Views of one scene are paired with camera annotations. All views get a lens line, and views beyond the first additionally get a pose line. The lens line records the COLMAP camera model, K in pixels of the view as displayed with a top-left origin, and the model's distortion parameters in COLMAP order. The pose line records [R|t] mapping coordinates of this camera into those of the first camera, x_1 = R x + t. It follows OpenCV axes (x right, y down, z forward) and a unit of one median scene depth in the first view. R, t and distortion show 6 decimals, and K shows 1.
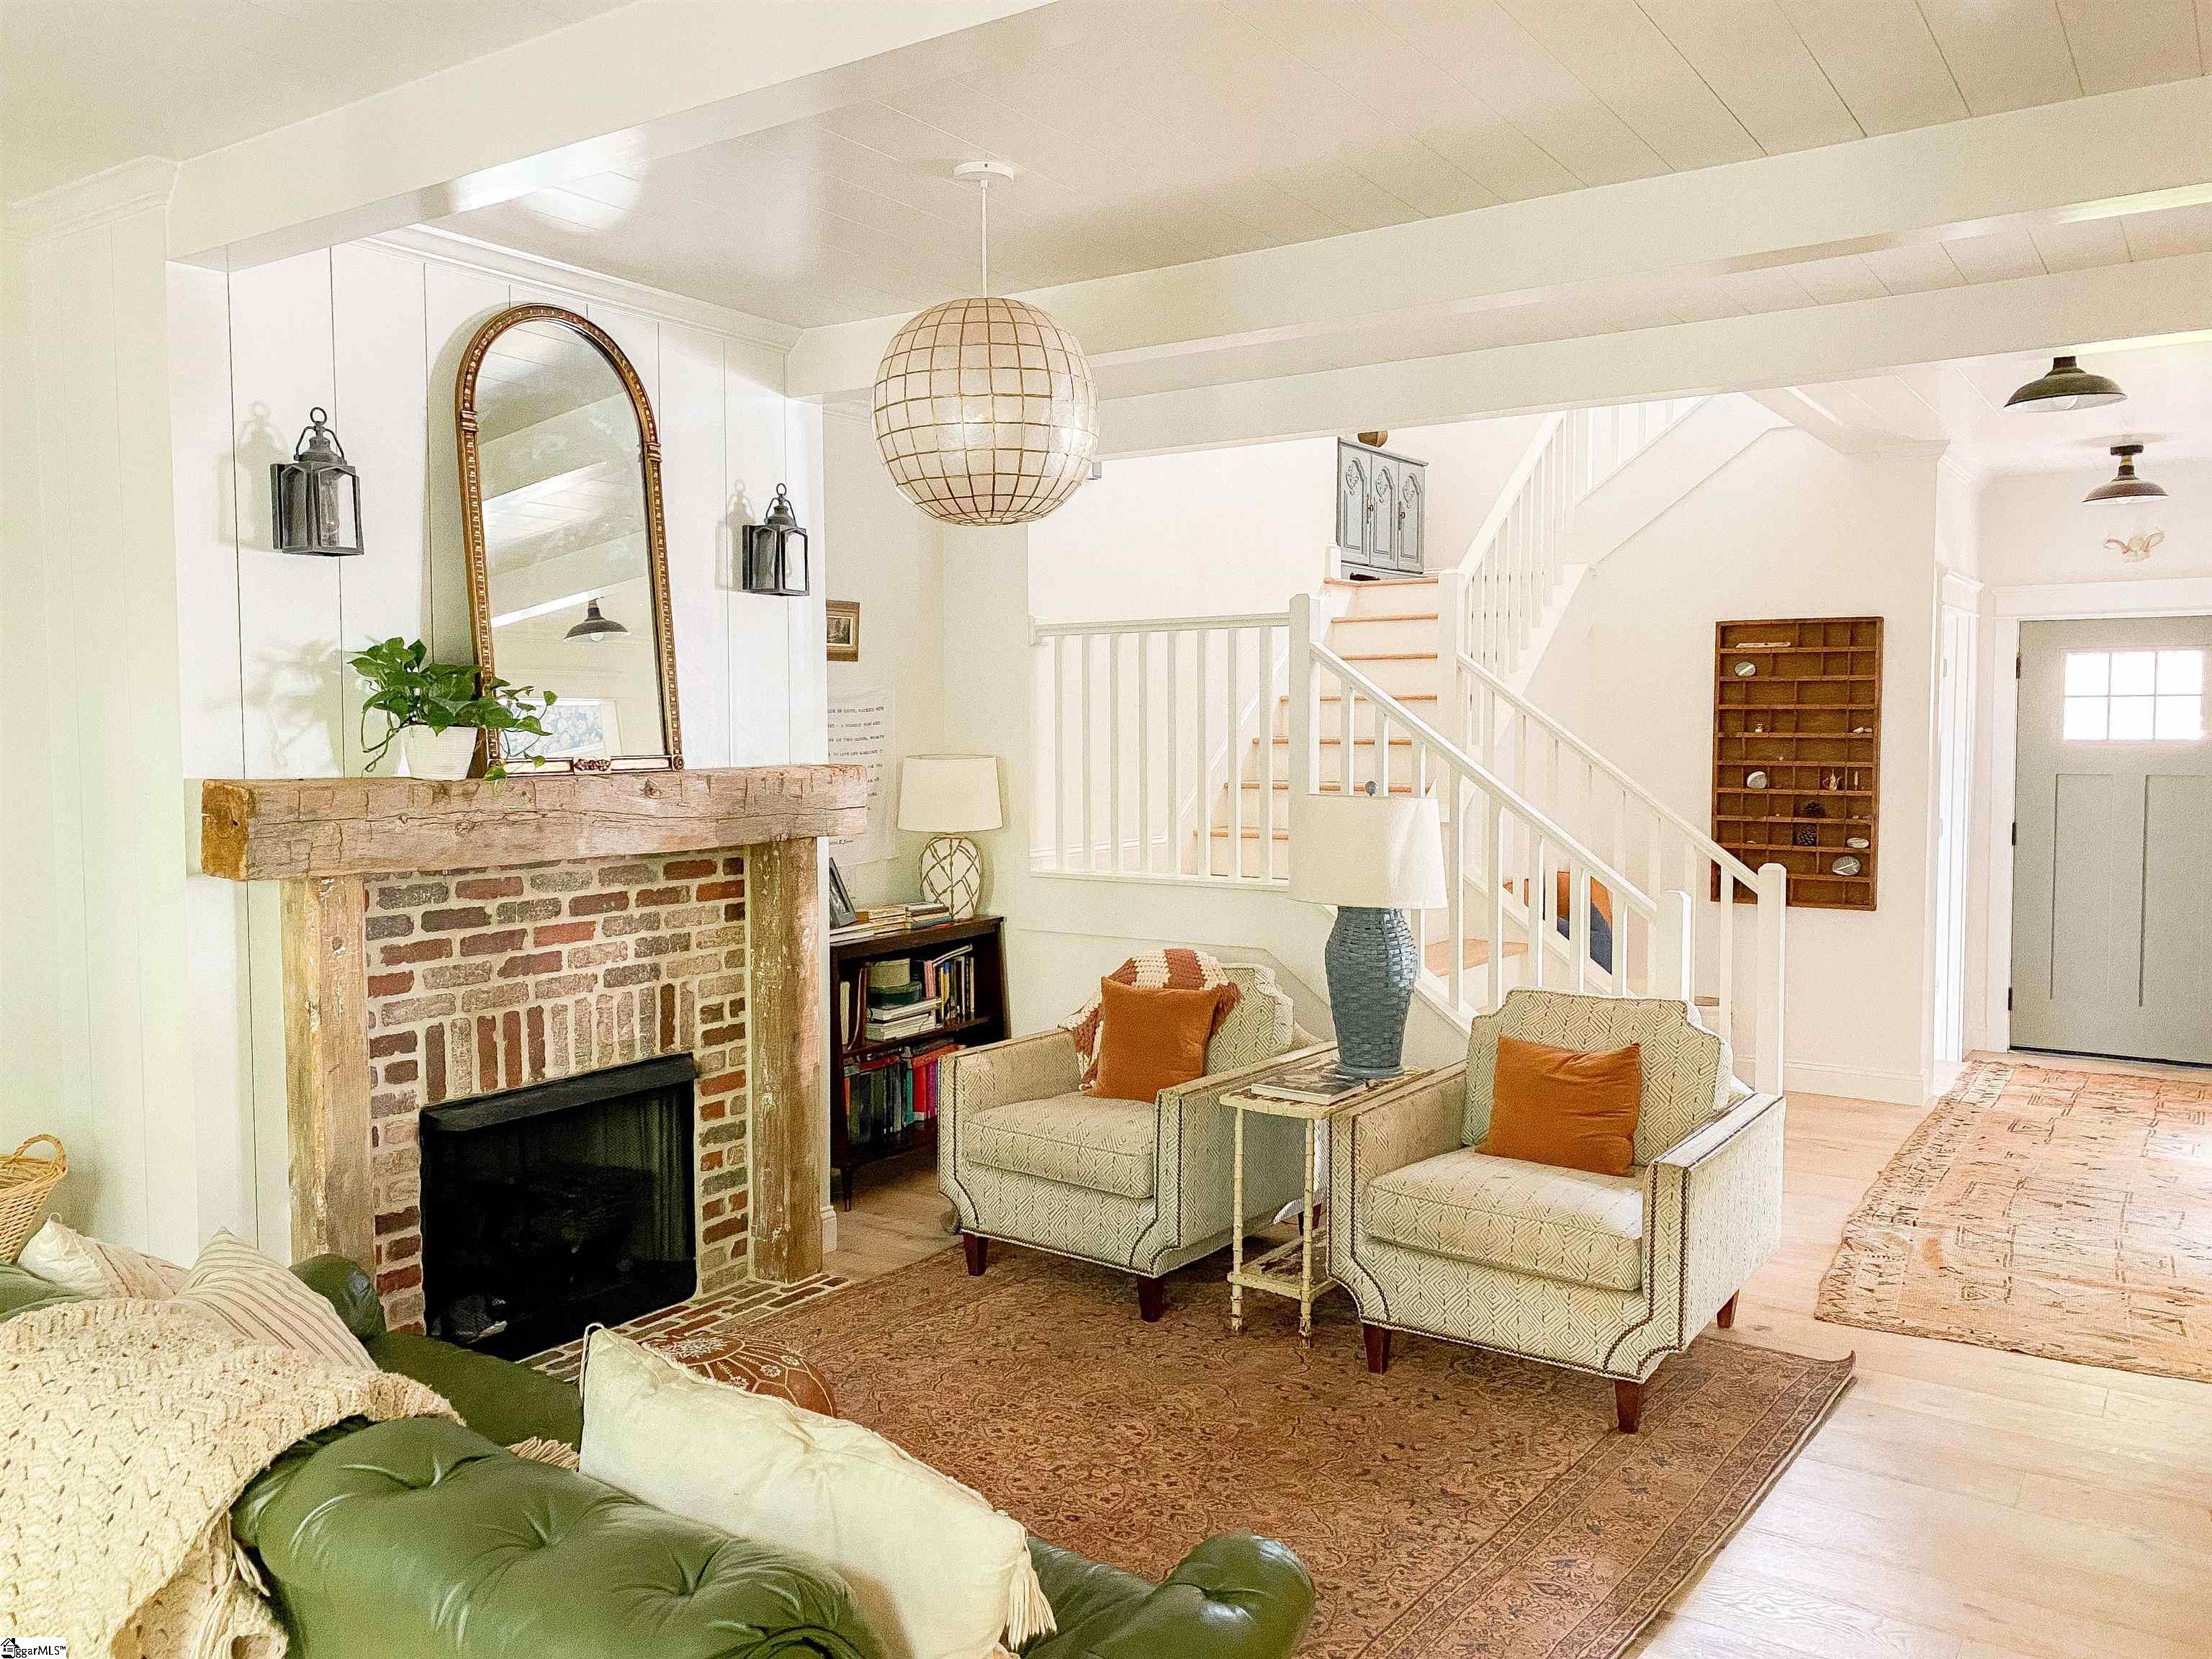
lens RADIAL K [[1704.4, 0, 1116.5], [0, 1704.4, 753.0], [0, 0, 1]] dist [0.151729, -0.299300]
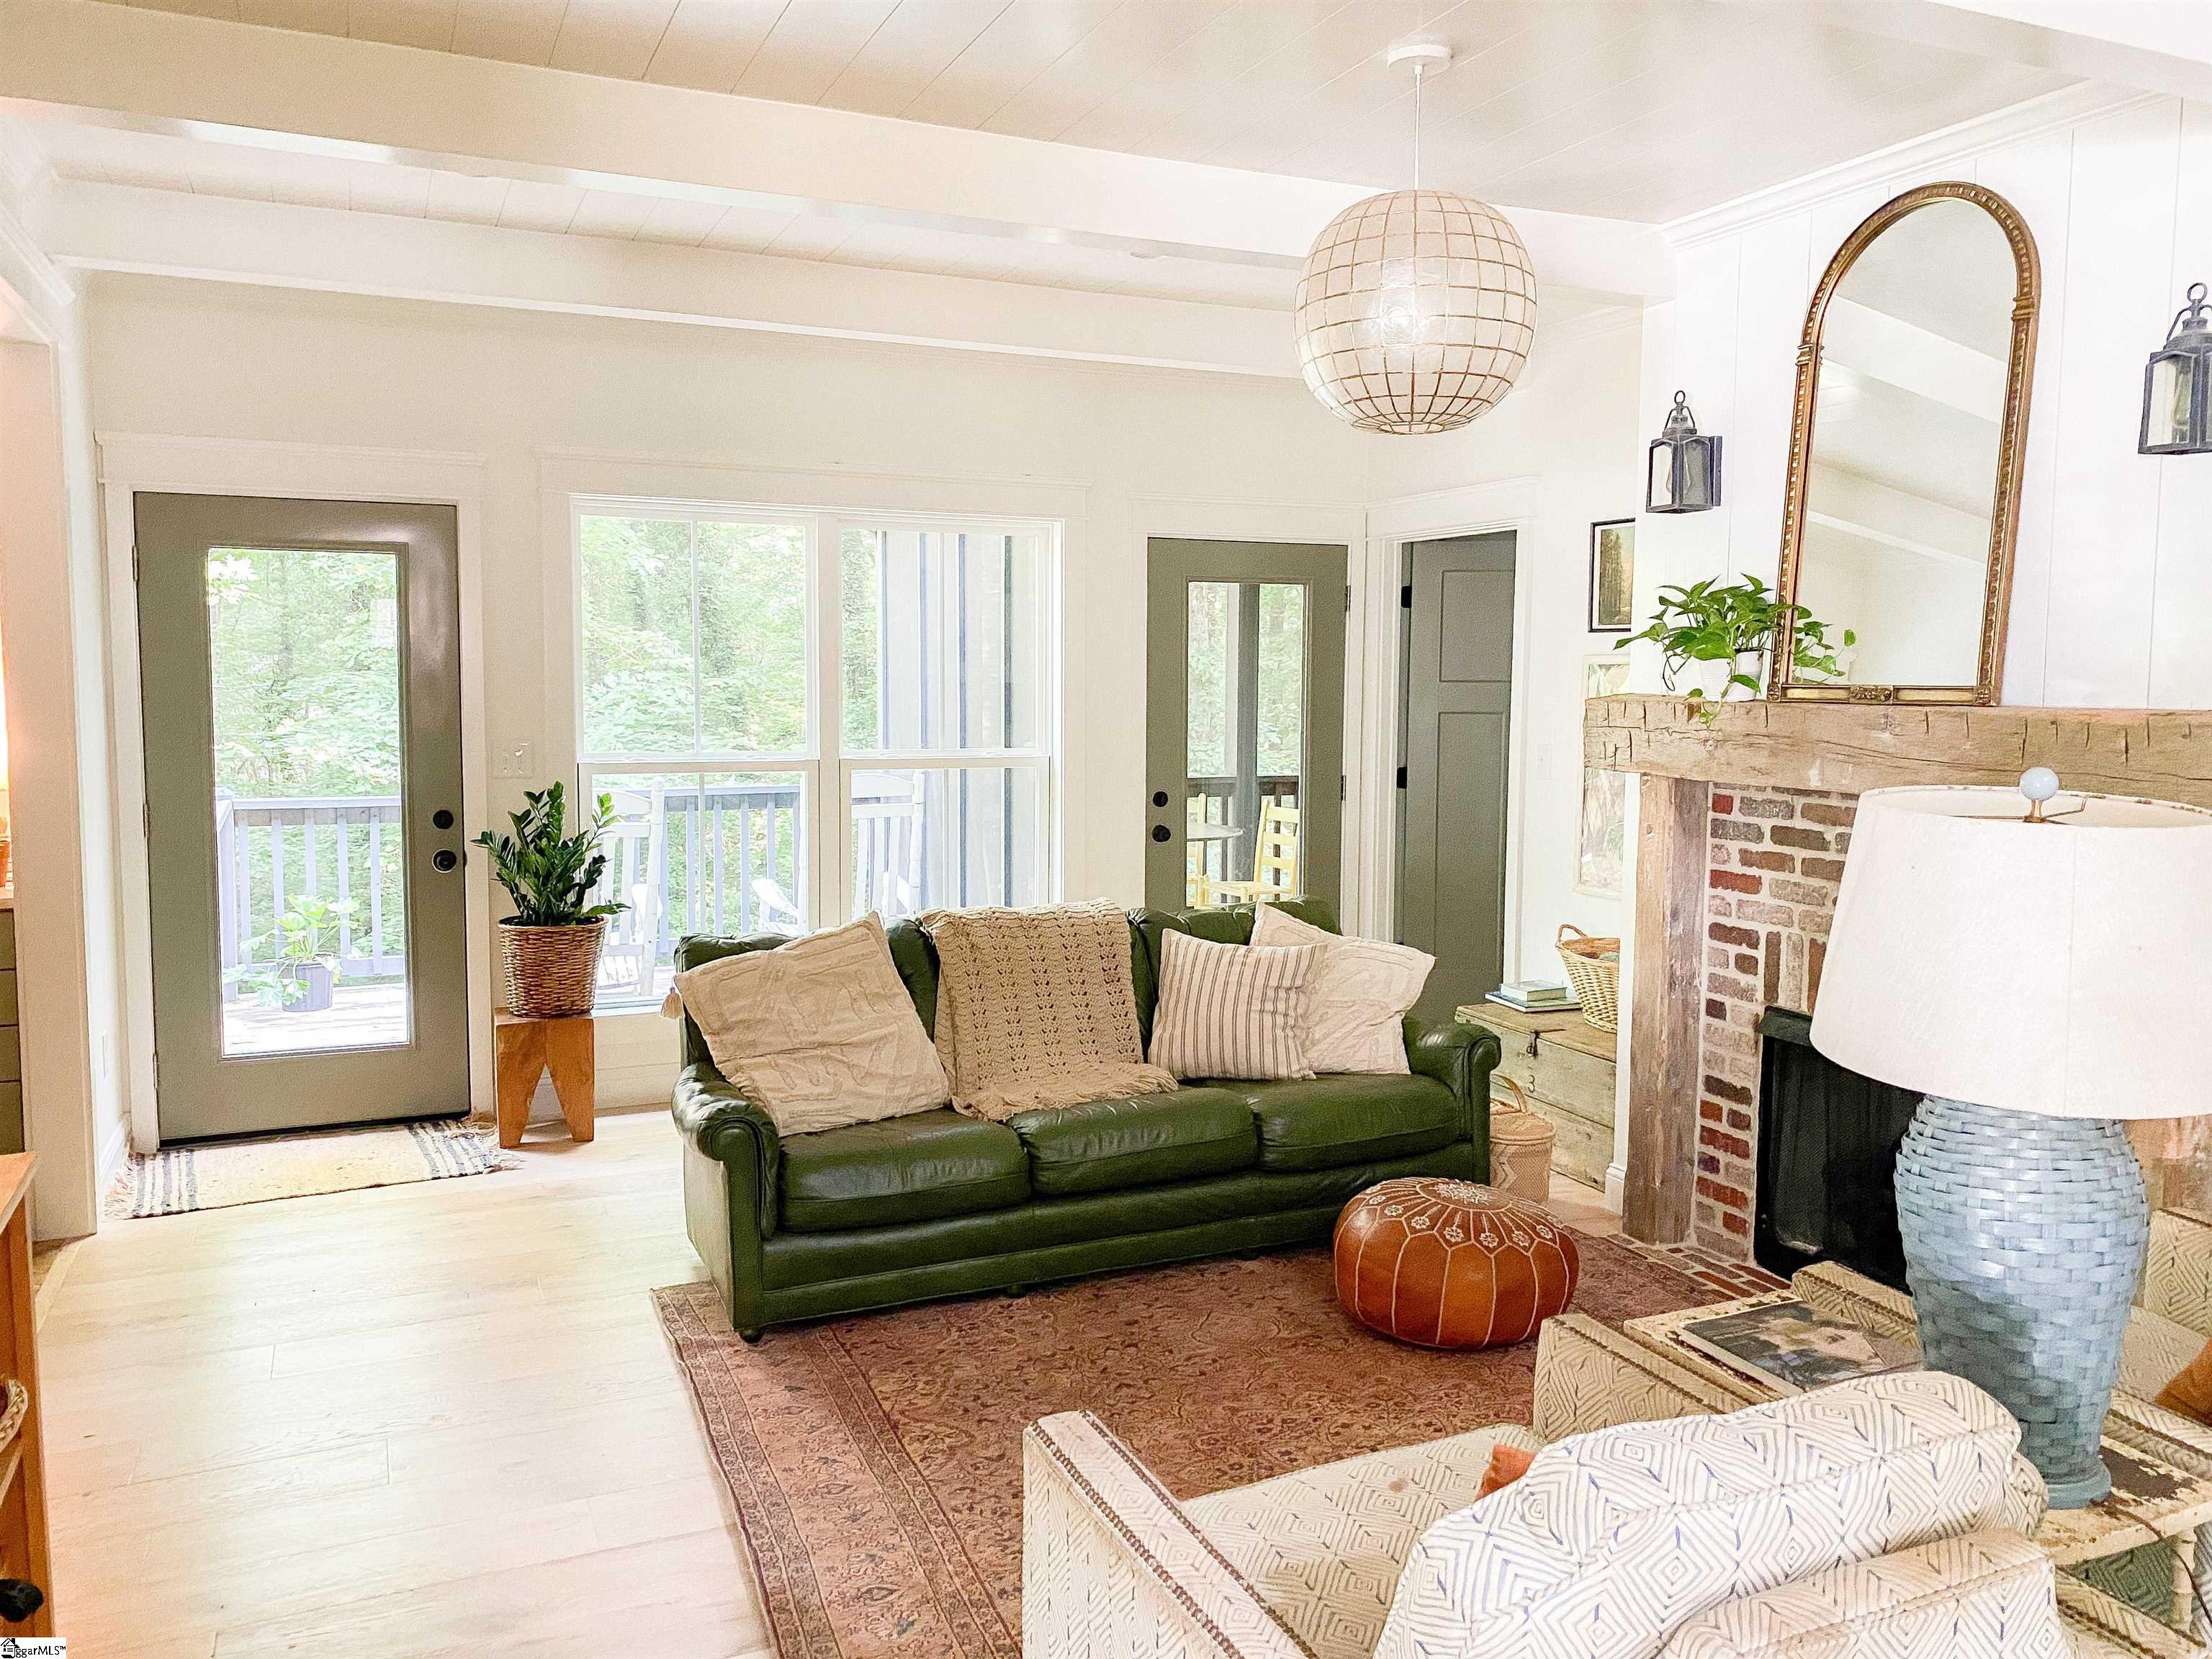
lens RADIAL K [[1704.4, 0, 1116.5], [0, 1704.4, 753.0], [0, 0, 1]] dist [0.151729, -0.299300]
pose [[-0.539578, 0.038922, -0.841036, 0.656120], [-0.017770, 0.998182, 0.057595, -0.007060], [0.841748, 0.046023, -0.537905, 1.118165]]
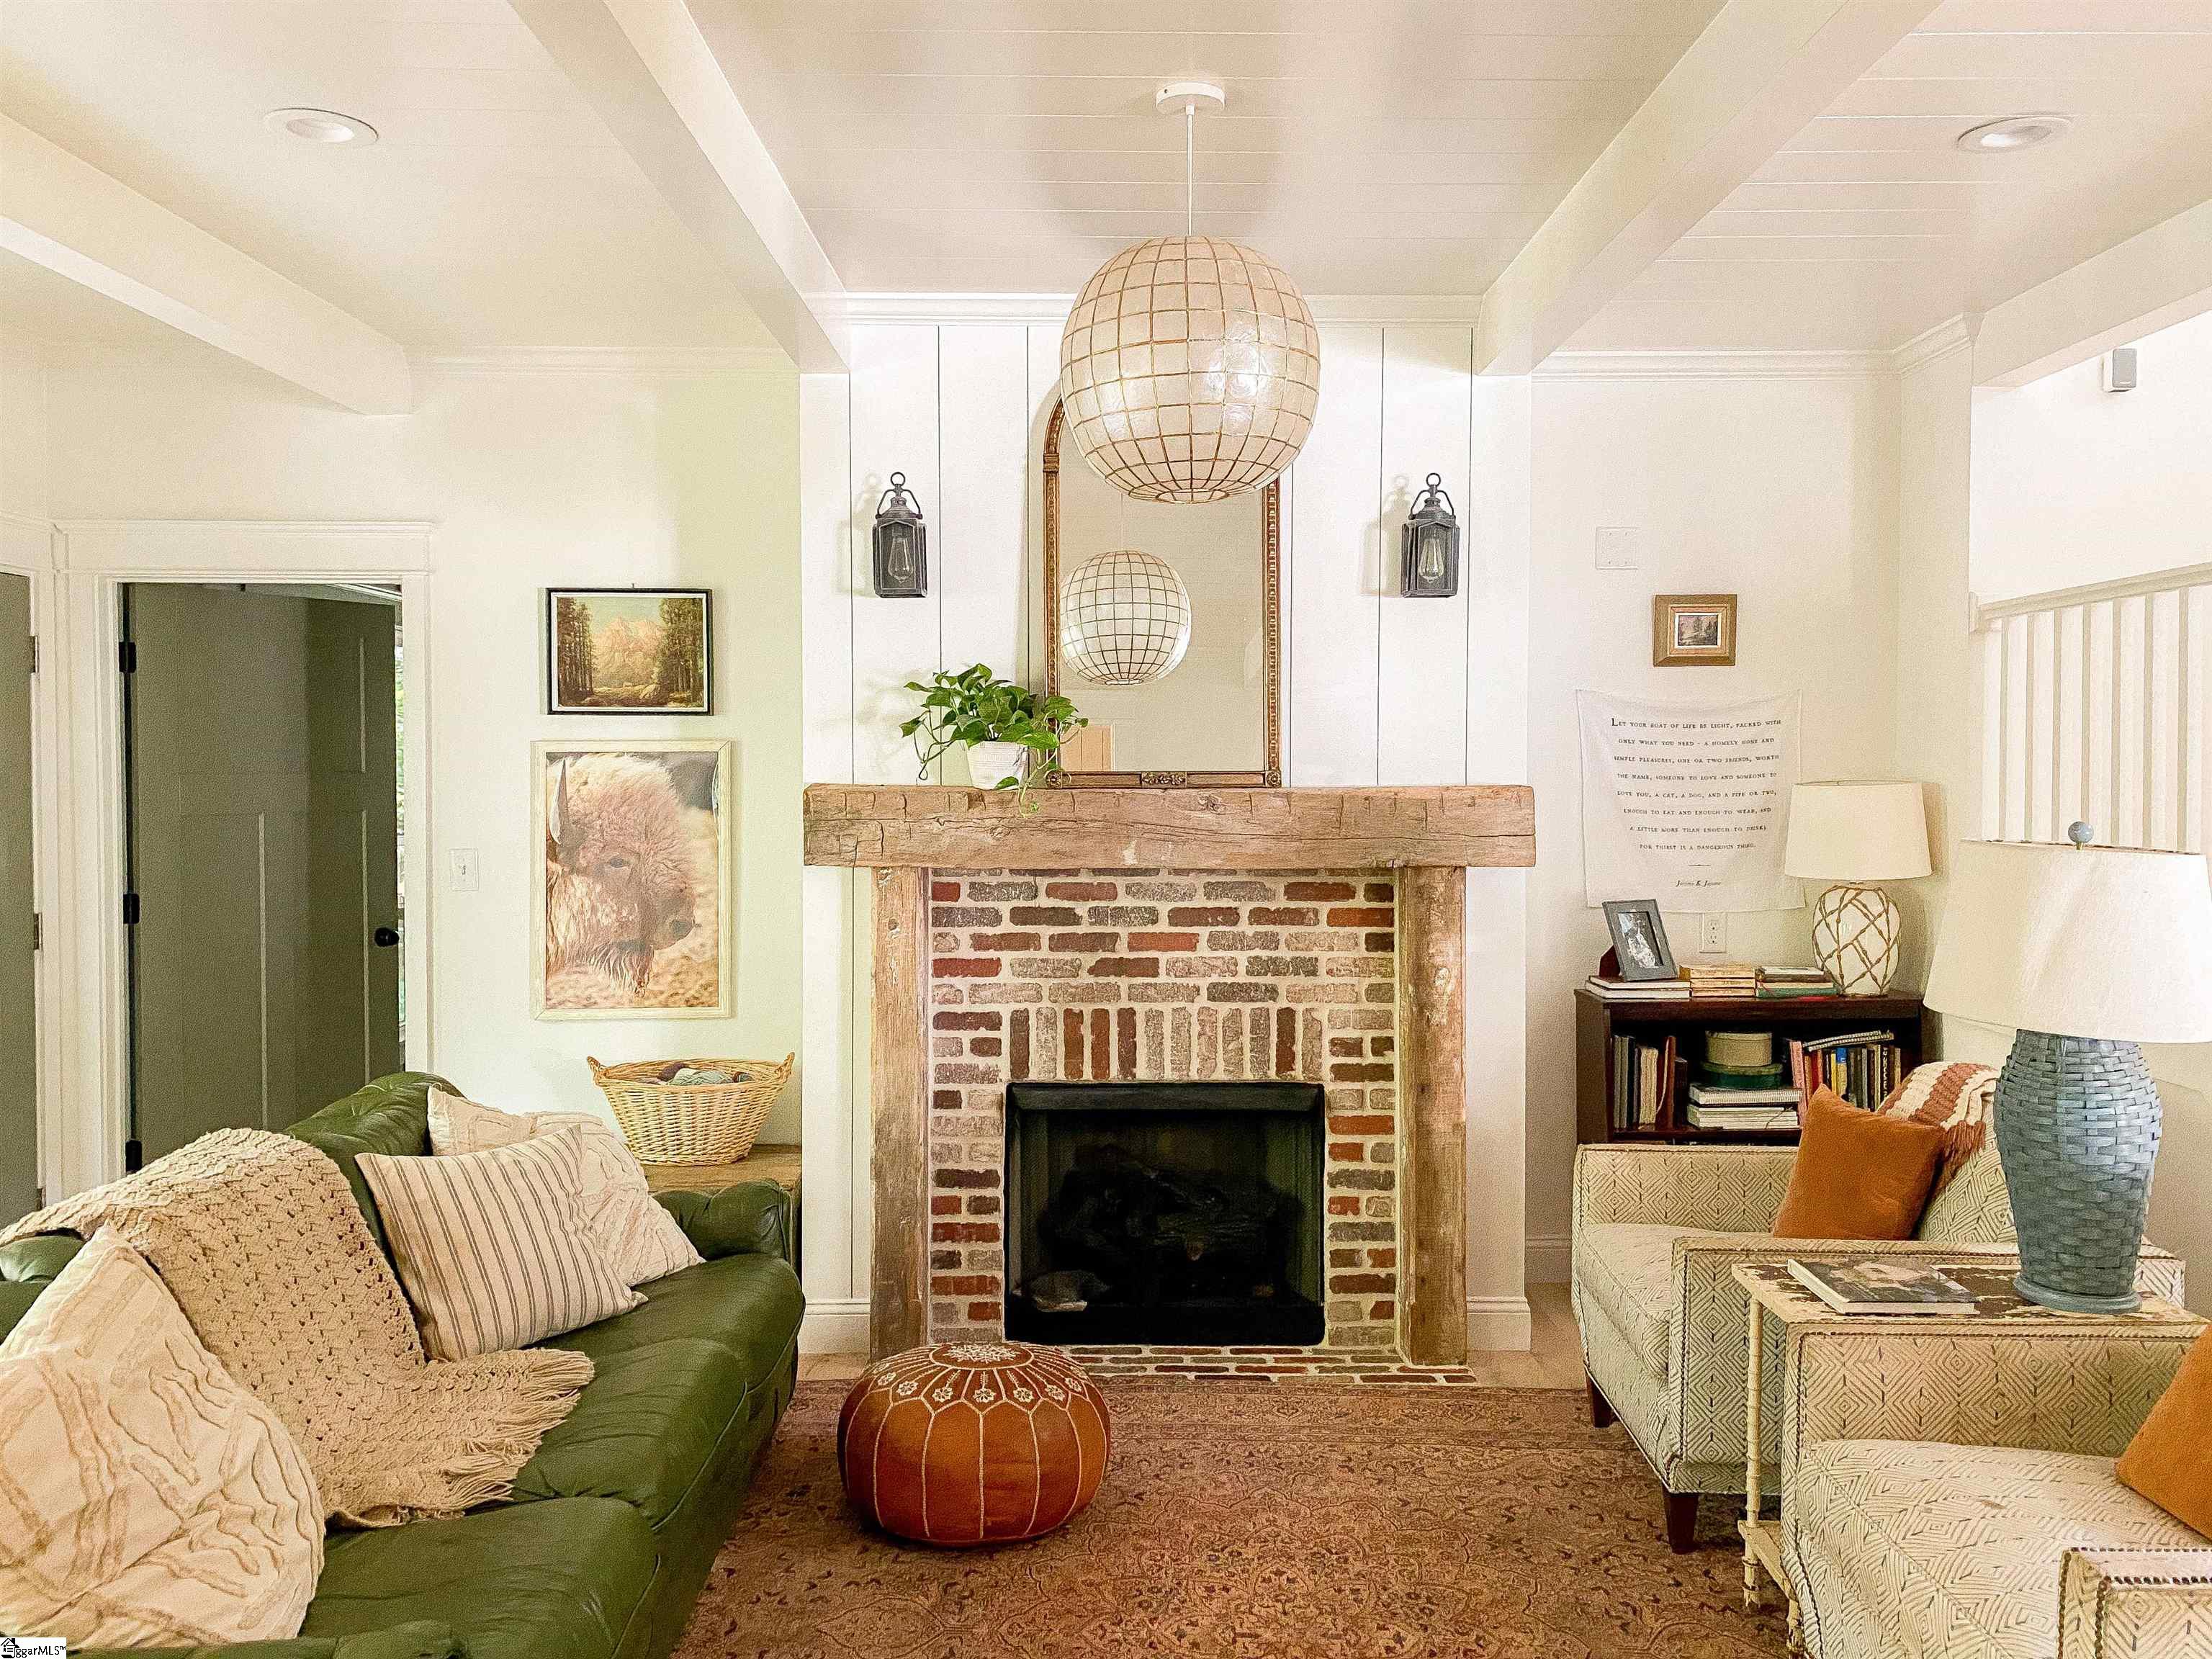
lens RADIAL K [[1704.4, 0, 1116.5], [0, 1704.4, 753.0], [0, 0, 1]] dist [0.151729, -0.299300]
pose [[0.567033, -0.003373, -0.823688, 0.497823], [-0.014285, 0.999801, -0.013928, 0.005921], [0.823572, 0.019664, 0.566872, 0.387211]]
